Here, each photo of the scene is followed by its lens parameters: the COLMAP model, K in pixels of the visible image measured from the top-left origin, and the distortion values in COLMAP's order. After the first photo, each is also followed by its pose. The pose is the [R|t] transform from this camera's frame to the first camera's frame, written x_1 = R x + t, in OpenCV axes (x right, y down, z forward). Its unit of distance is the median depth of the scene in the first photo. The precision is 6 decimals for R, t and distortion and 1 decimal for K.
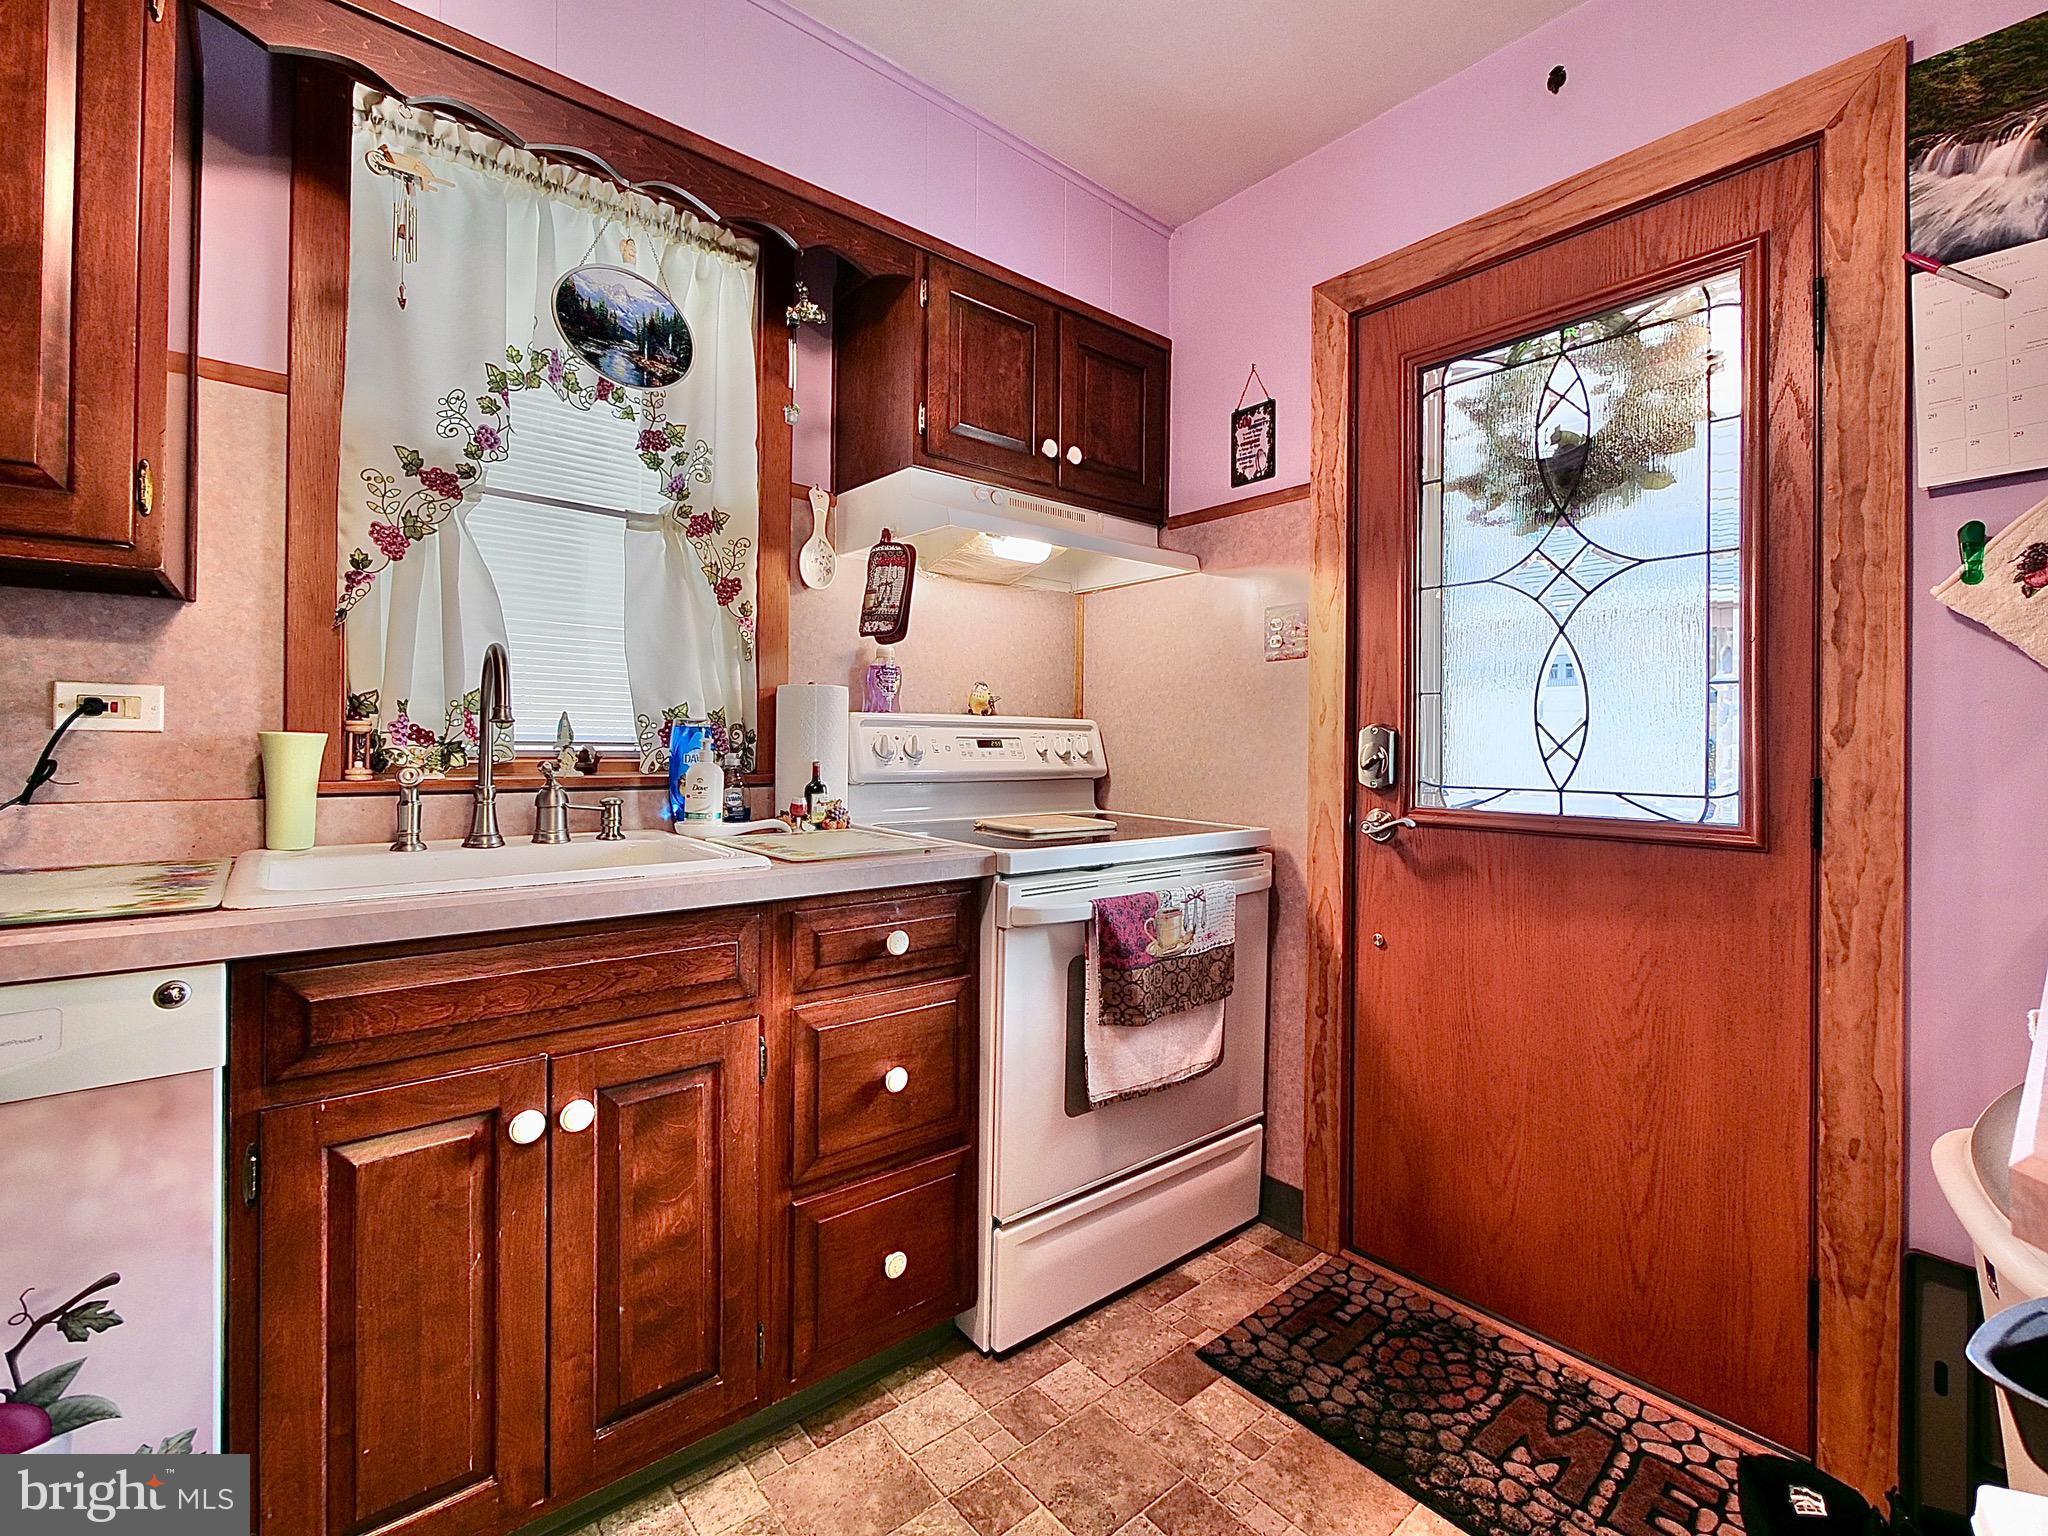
lens RADIAL K [[905.5, 0, 1027.0], [0, 905.5, 749.4], [0, 0, 1]] dist [-0.002336, 0.000205]
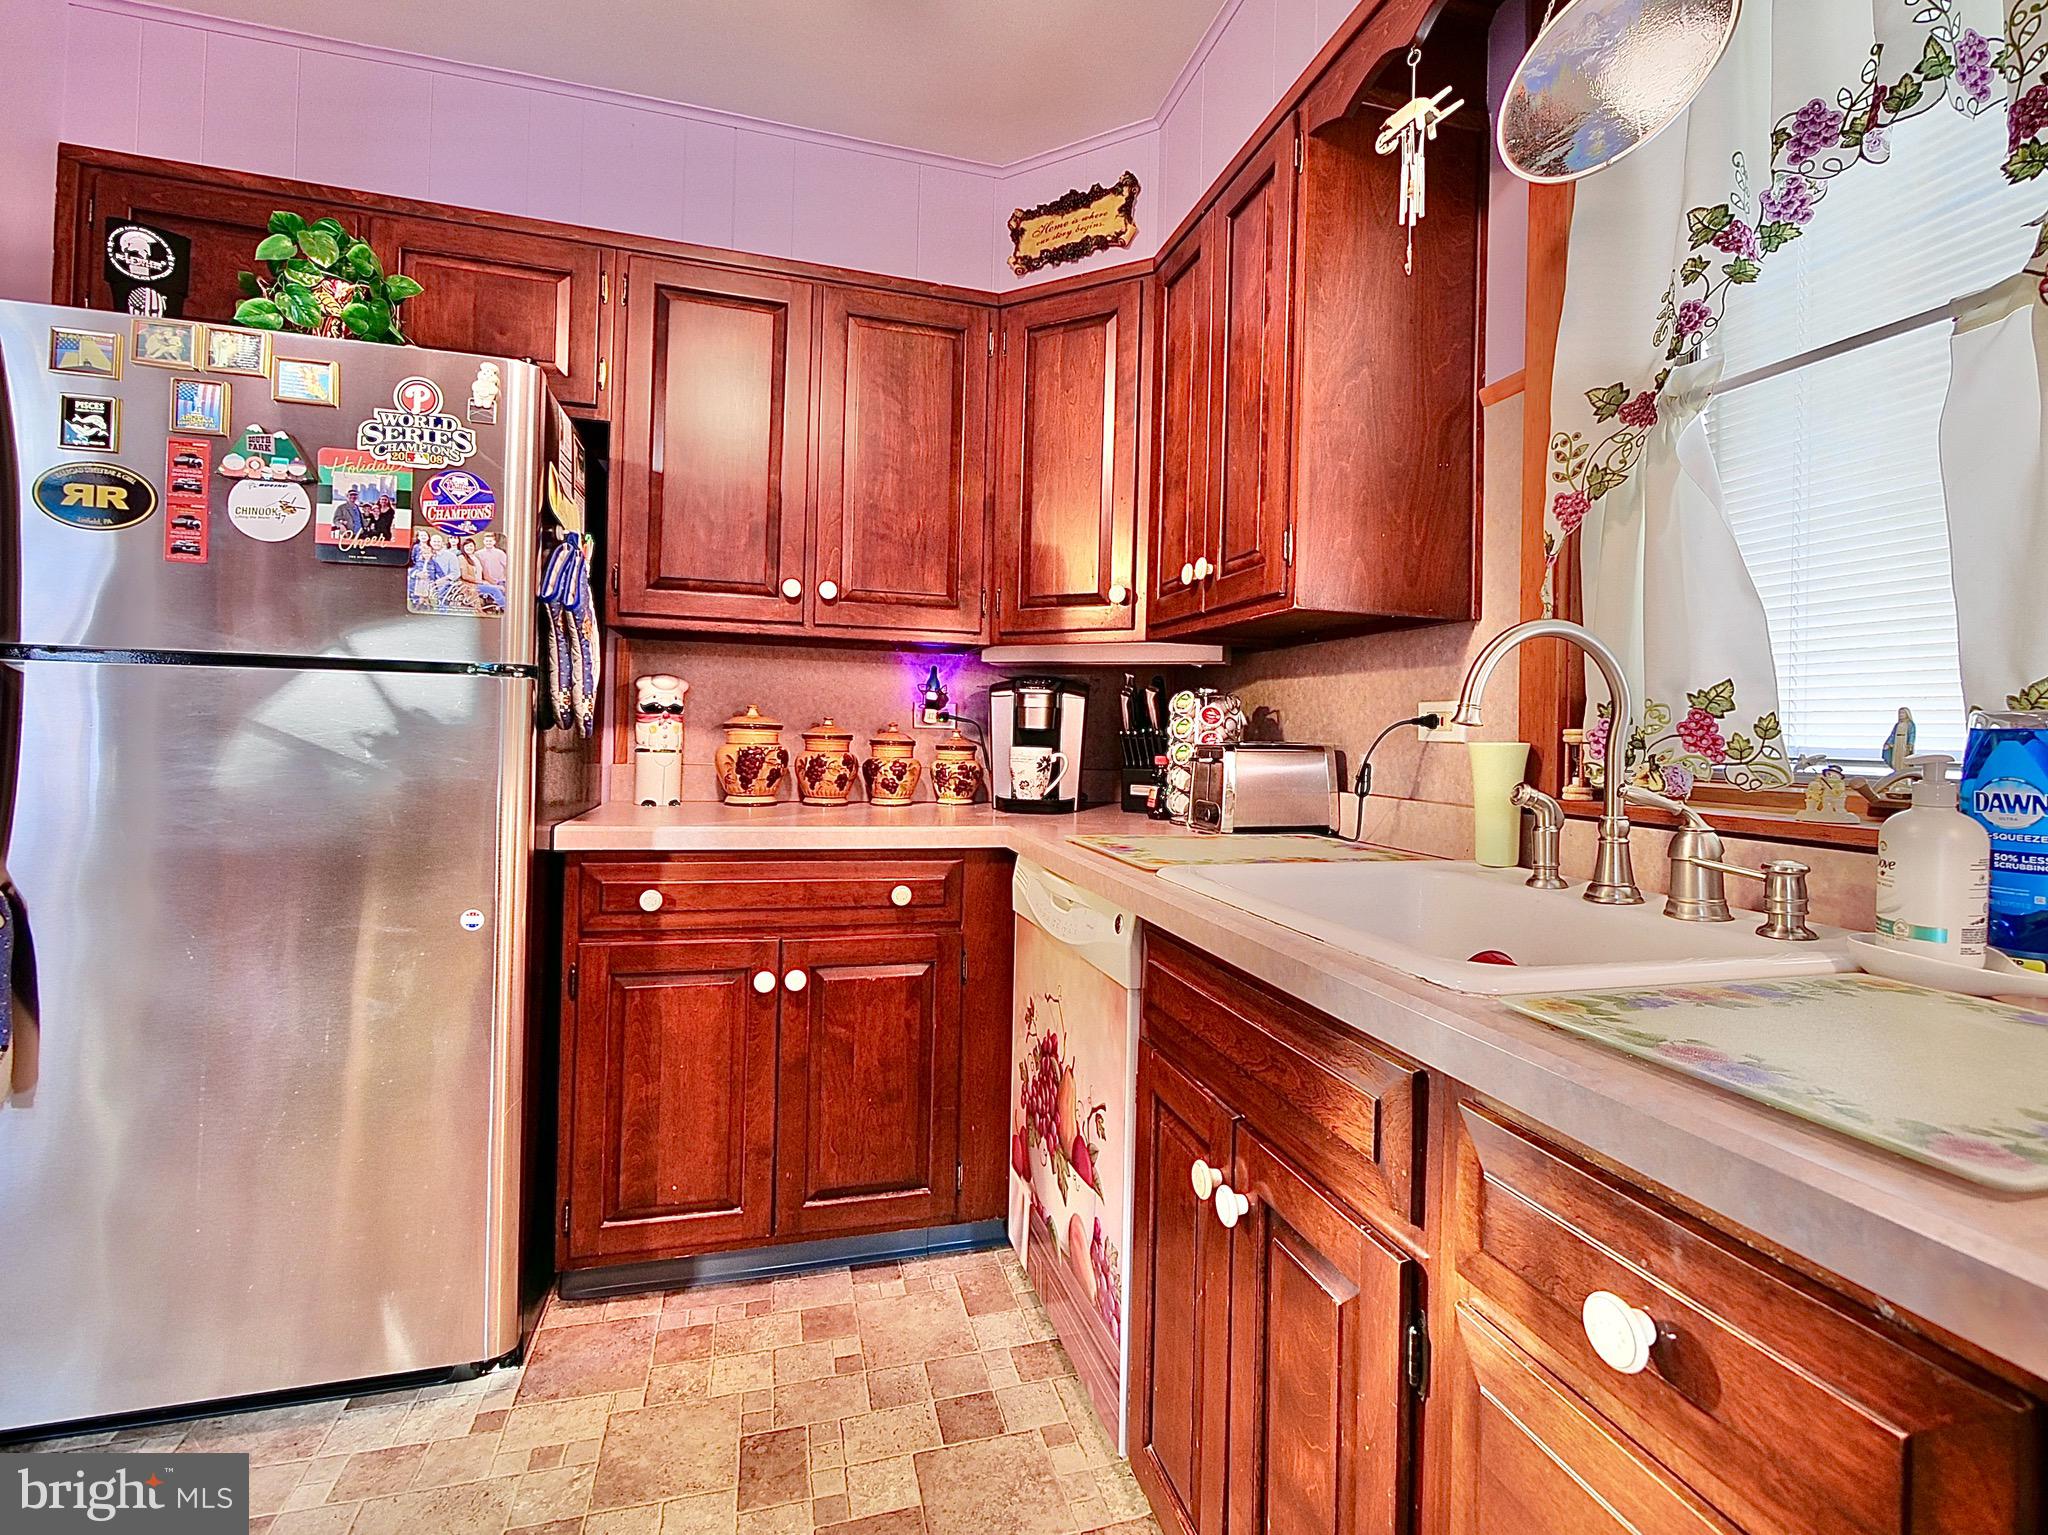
lens RADIAL K [[947.2, 0, 1053.7], [0, 947.2, 735.8], [0, 0, 1]] dist [-0.000126, -0.000002]
pose [[-0.390380, -0.017238, -0.920493, 0.241436], [-0.037060, 0.999309, -0.002996, -0.004926], [0.919908, 0.032944, -0.390748, 0.804812]]
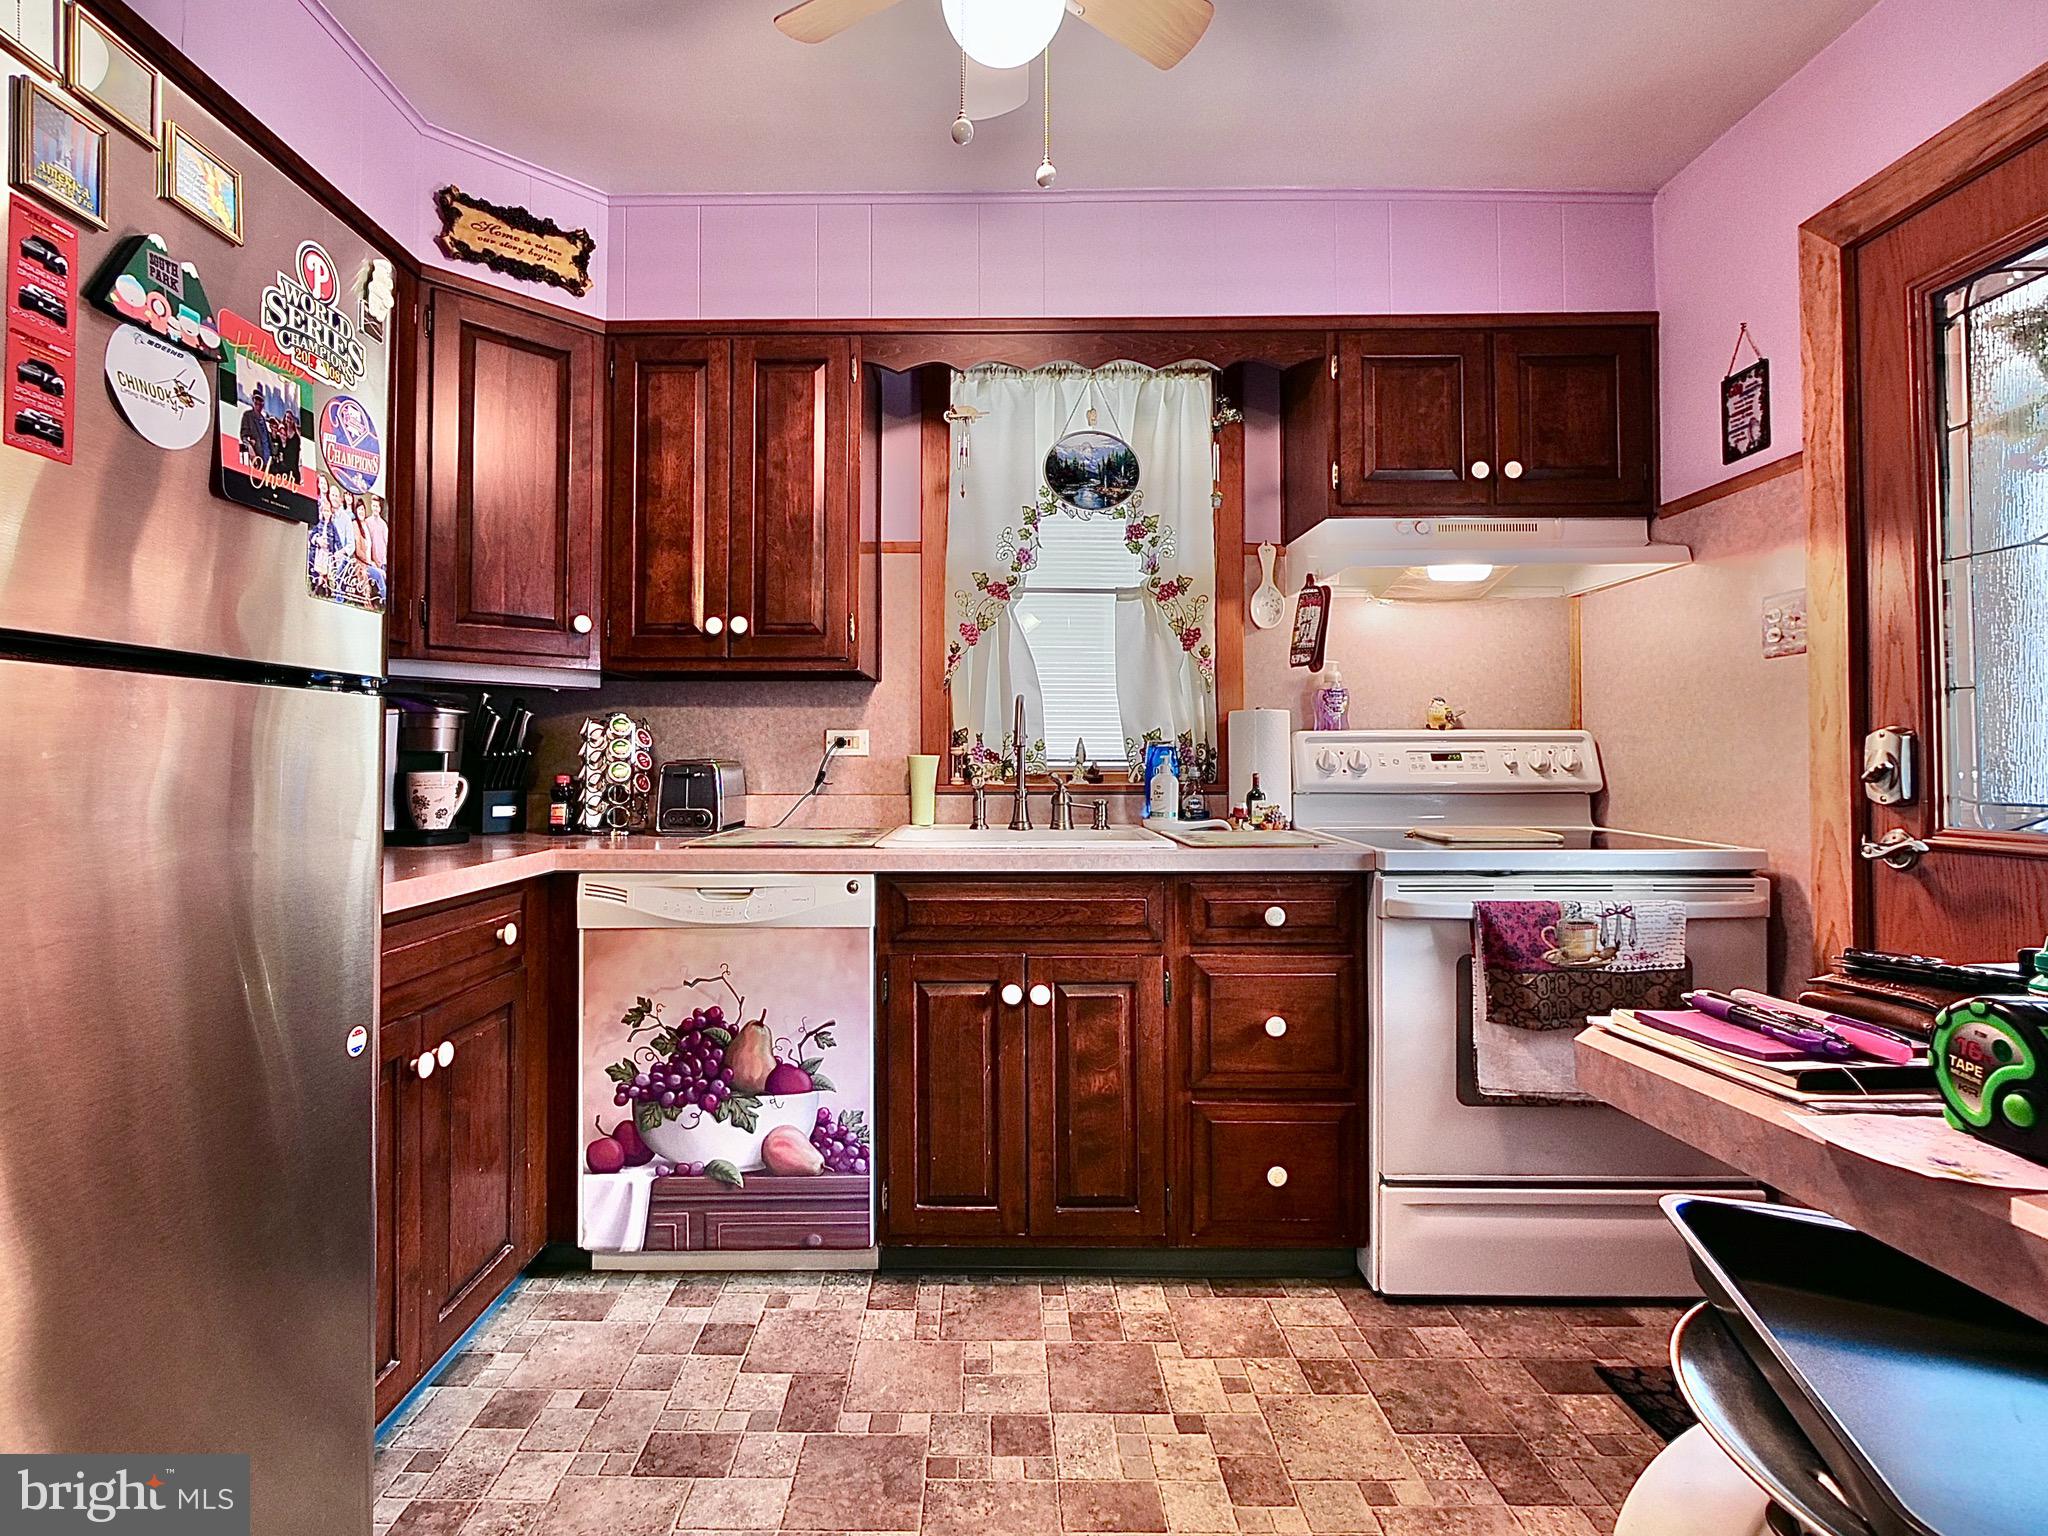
lens RADIAL K [[962.3, 0, 979.6], [0, 962.3, 758.9], [0, 0, 1]] dist [0.001242, 0.000221]
pose [[0.758944, -0.011047, -0.651062, 0.358068], [0.004509, 0.999921, -0.011711, 0.008099], [0.651141, 0.005952, 0.758934, -0.237940]]
